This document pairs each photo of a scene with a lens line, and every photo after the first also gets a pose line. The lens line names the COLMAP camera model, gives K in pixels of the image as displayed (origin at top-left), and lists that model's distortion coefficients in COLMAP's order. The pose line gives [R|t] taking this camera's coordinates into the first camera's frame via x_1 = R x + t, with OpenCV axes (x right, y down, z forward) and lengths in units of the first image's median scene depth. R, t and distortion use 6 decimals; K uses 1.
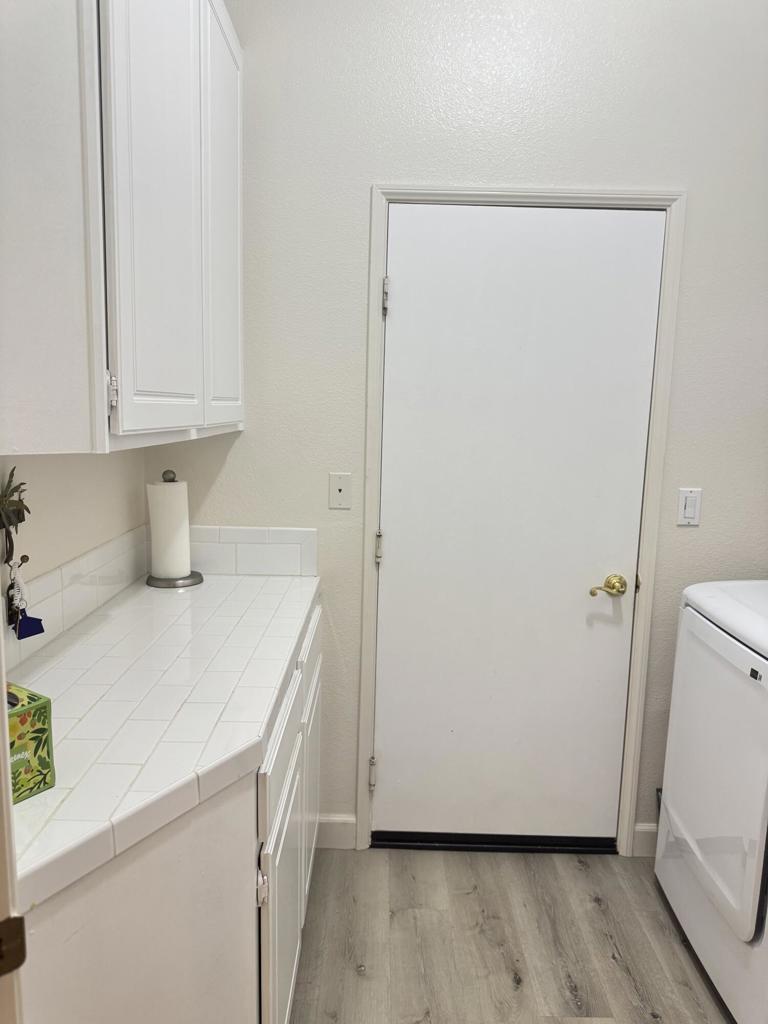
lens RADIAL K [[734.8, 0, 381.1], [0, 734.8, 516.1], [0, 0, 1]] dist [0.081056, -0.063440]
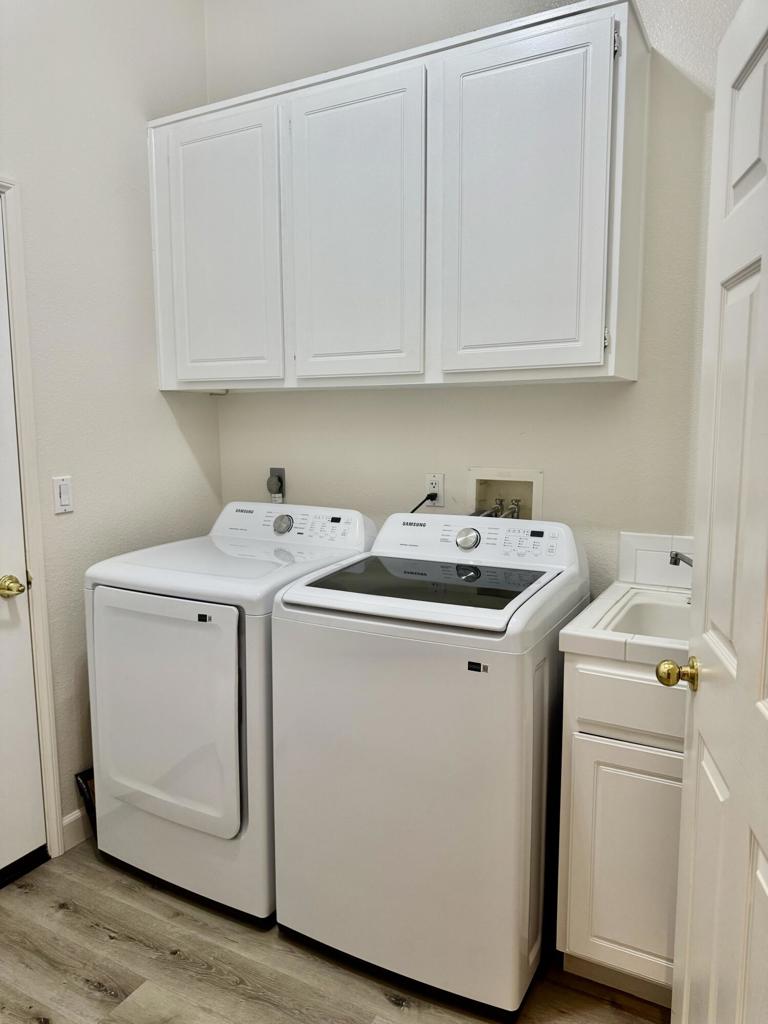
lens RADIAL K [[734.8, 0, 377.2], [0, 734.8, 509.5], [0, 0, 1]] dist [0.081056, -0.063440]
pose [[0.494956, -0.132902, 0.858694, -0.282177], [0.143626, 0.987153, 0.069998, -0.001912], [-0.856966, 0.088685, 0.507686, 0.117850]]
